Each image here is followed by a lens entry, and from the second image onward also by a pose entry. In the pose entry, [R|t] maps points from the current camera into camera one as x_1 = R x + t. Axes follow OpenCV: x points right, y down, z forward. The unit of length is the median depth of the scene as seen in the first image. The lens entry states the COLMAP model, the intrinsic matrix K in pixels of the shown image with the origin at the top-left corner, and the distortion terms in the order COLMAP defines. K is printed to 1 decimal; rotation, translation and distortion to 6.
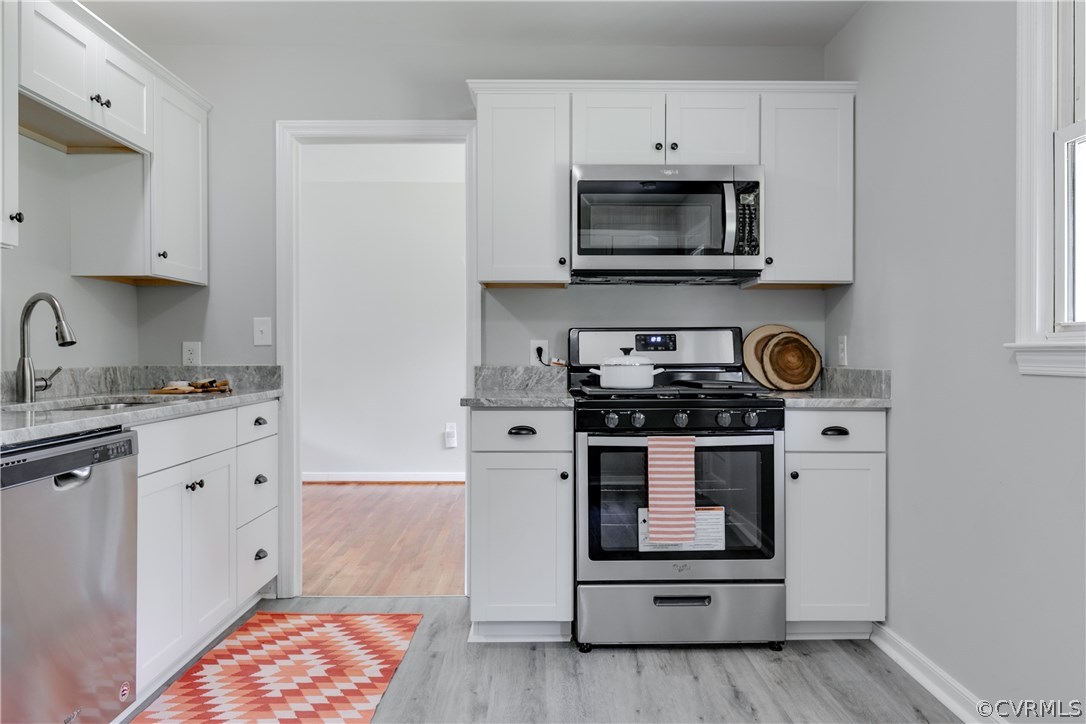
lens RADIAL K [[795.6, 0, 543.0], [0, 795.6, 362.0], [0, 0, 1]] dist [0.002338, -0.002315]
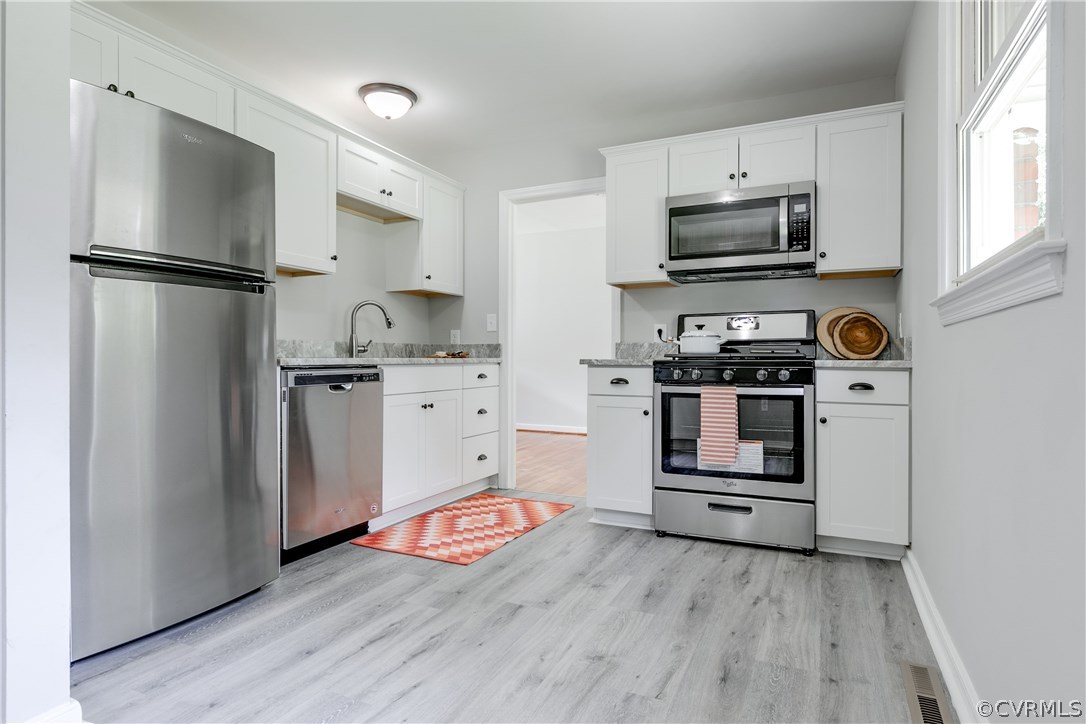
lens RADIAL K [[601.2, 0, 525.2], [0, 601.2, 363.0], [0, 0, 1]] dist [0.000503, -0.000901]
pose [[0.892777, 0.007089, -0.450443, 0.312162], [-0.009363, 0.999952, -0.002821, 0.055689], [0.450401, 0.006736, 0.892801, -0.073591]]
